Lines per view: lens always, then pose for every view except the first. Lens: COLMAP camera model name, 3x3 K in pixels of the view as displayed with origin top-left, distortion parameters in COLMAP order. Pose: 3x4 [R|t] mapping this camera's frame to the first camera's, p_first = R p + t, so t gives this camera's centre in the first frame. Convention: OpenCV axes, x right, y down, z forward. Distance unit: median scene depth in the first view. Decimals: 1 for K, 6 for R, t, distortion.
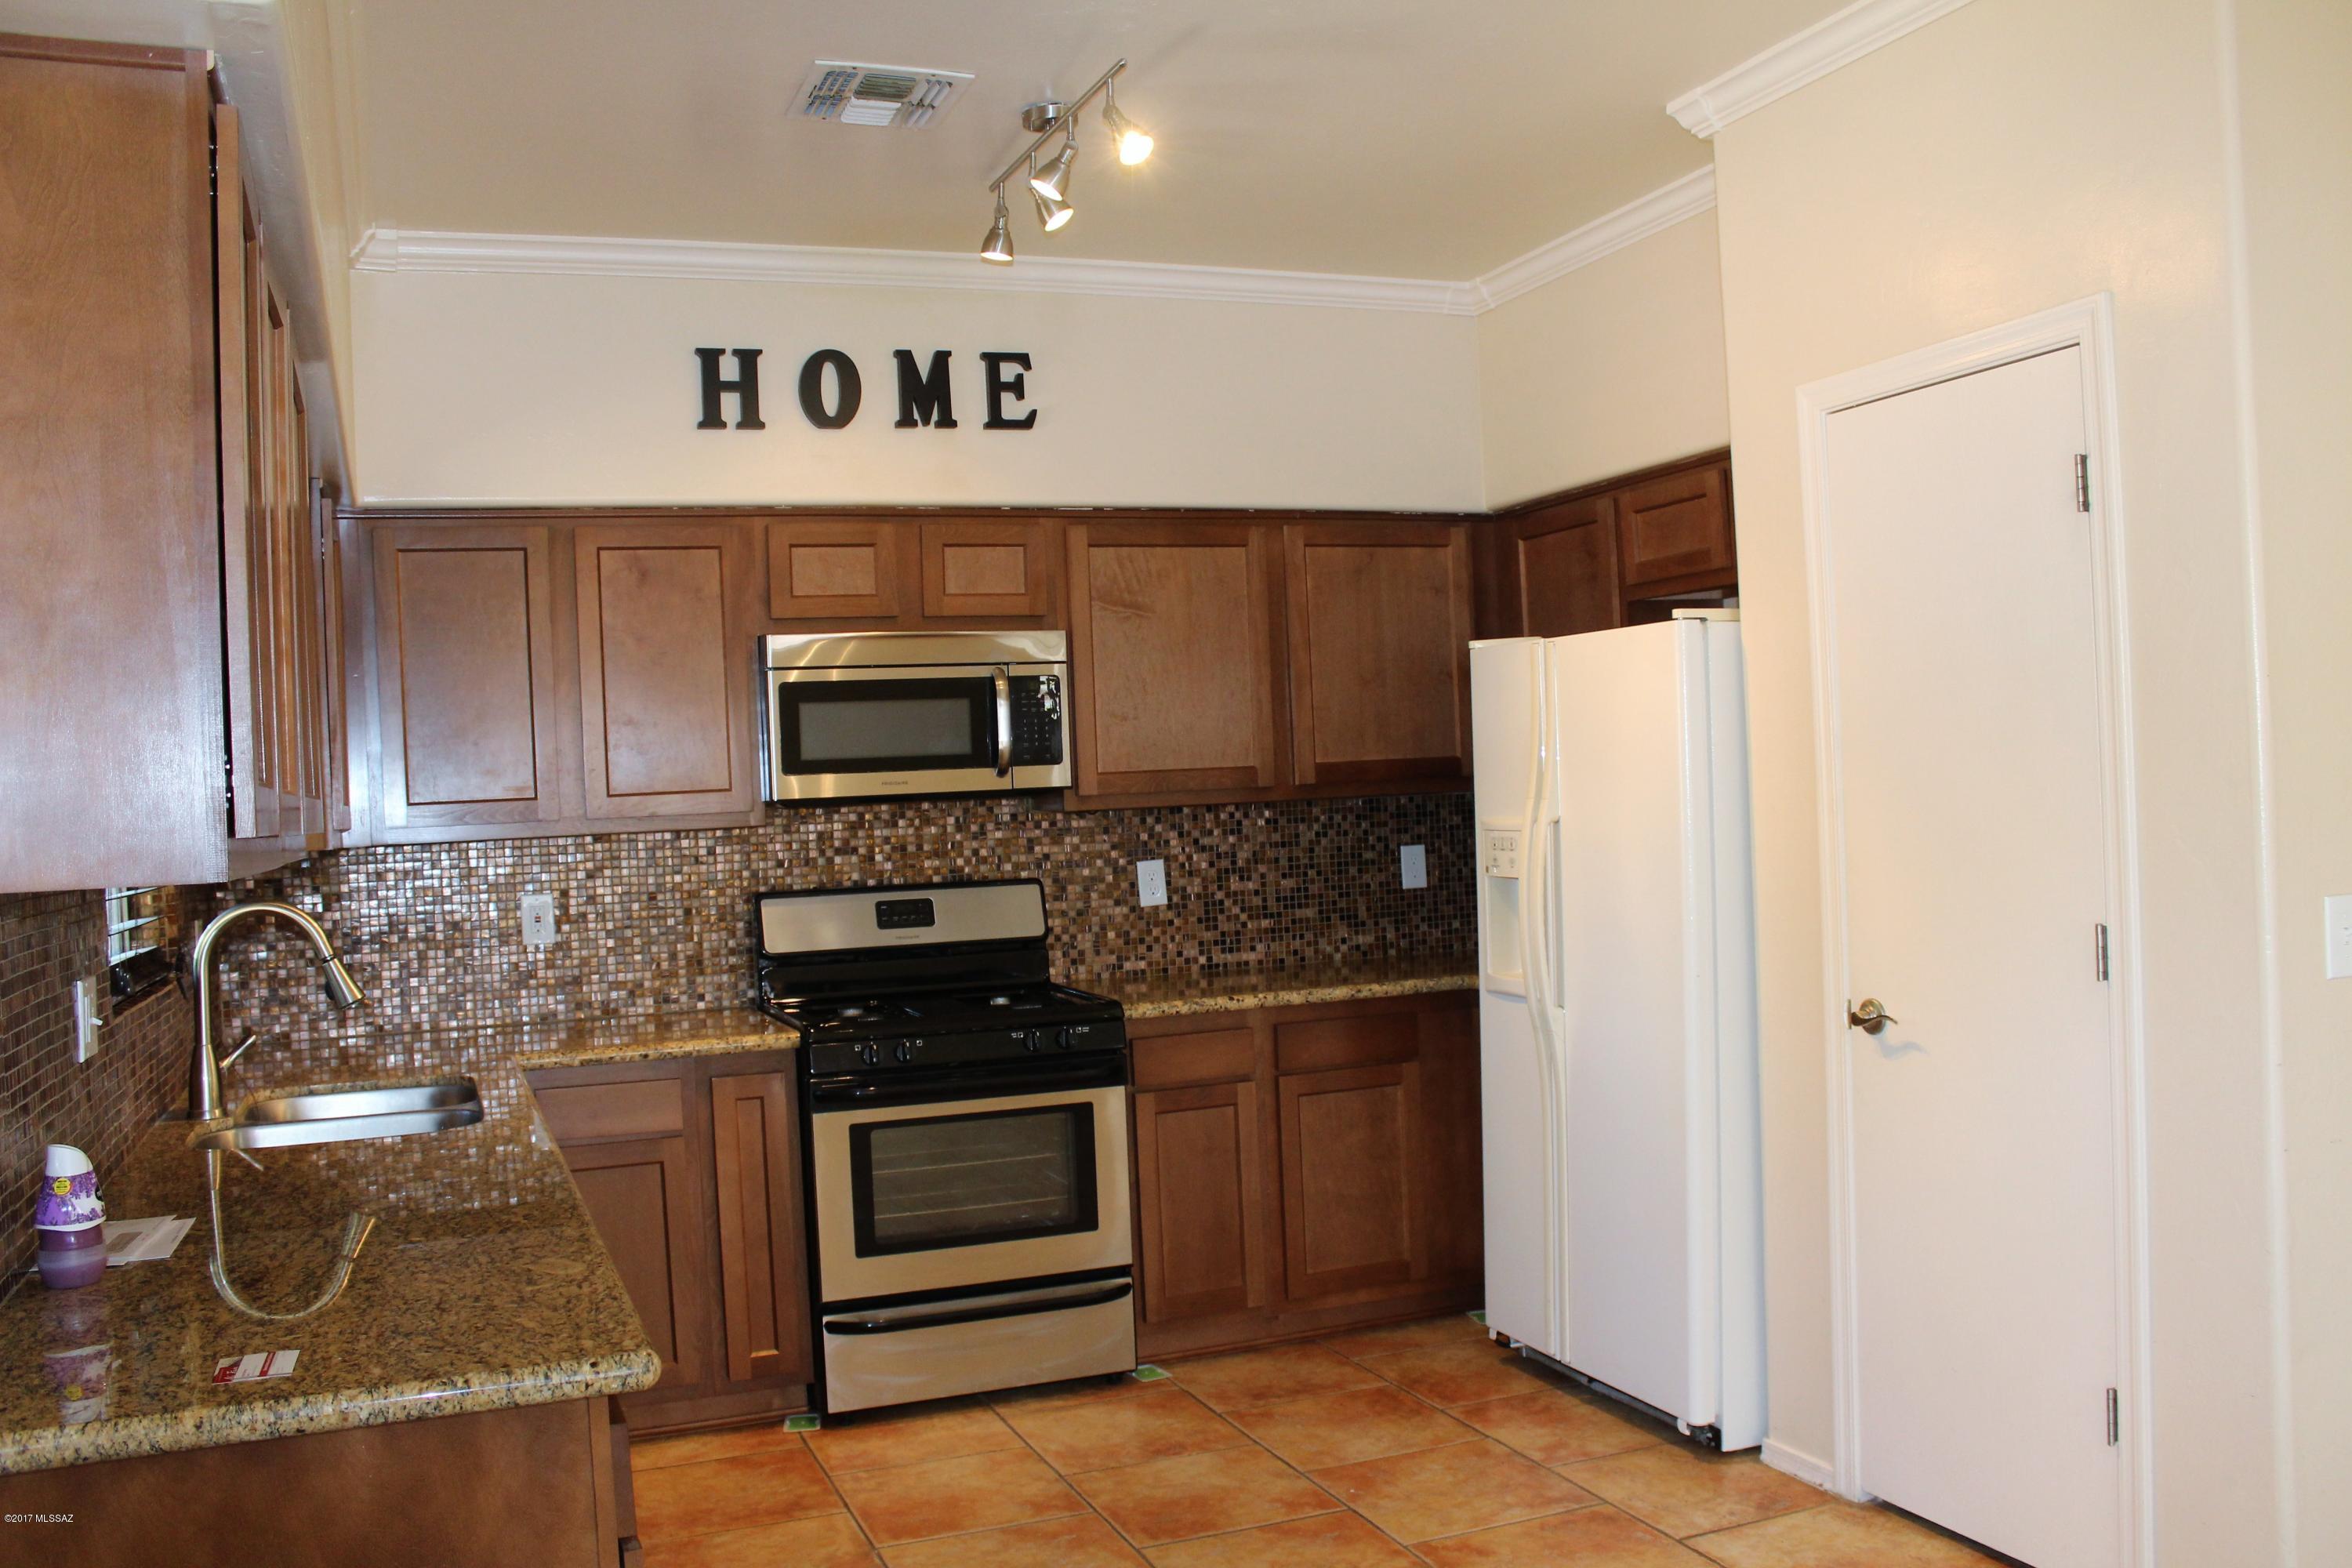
lens RADIAL K [[1994.5, 0, 1170.7], [0, 1994.5, 805.2], [0, 0, 1]] dist [-0.167106, 0.152348]
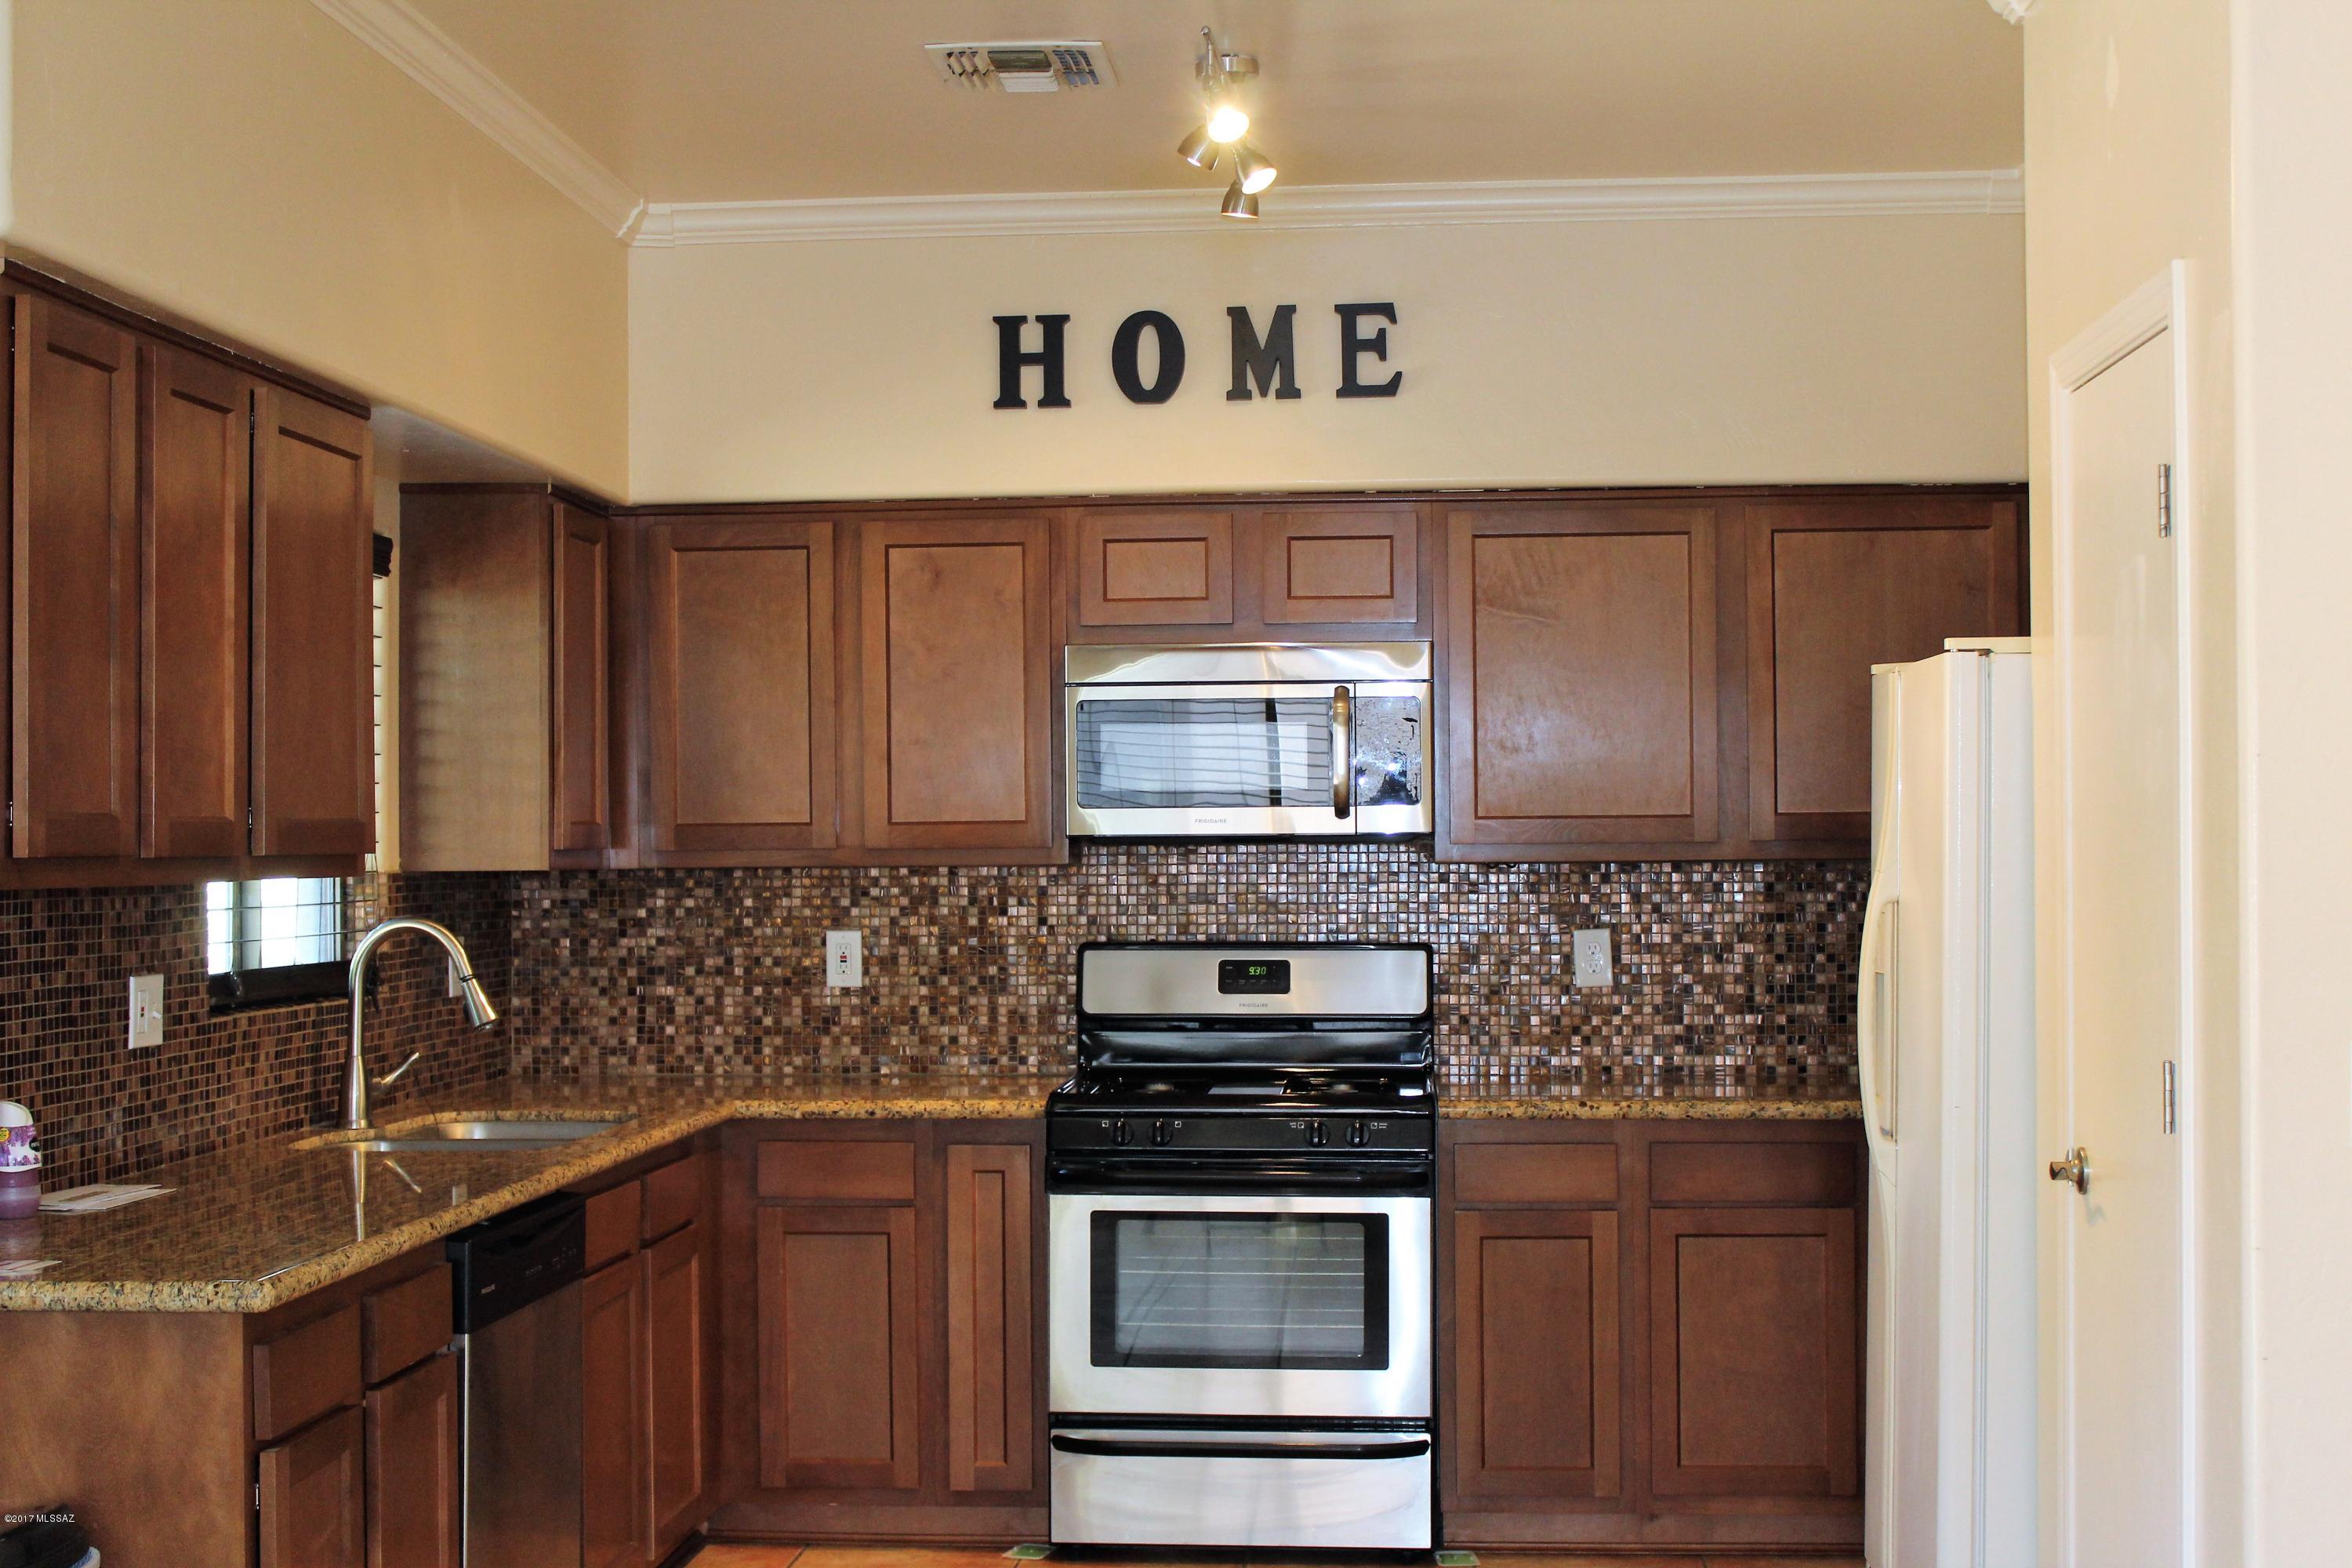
lens RADIAL K [[3128.7, 0, 1173.4], [0, 3128.7, 822.9], [0, 0, 1]] dist [-0.040359, 0.045435]
pose [[0.897100, 0.036843, -0.440290, 0.429933], [-0.037727, 0.999265, 0.006747, -0.018417], [0.440215, 0.010558, 0.897830, -0.204732]]
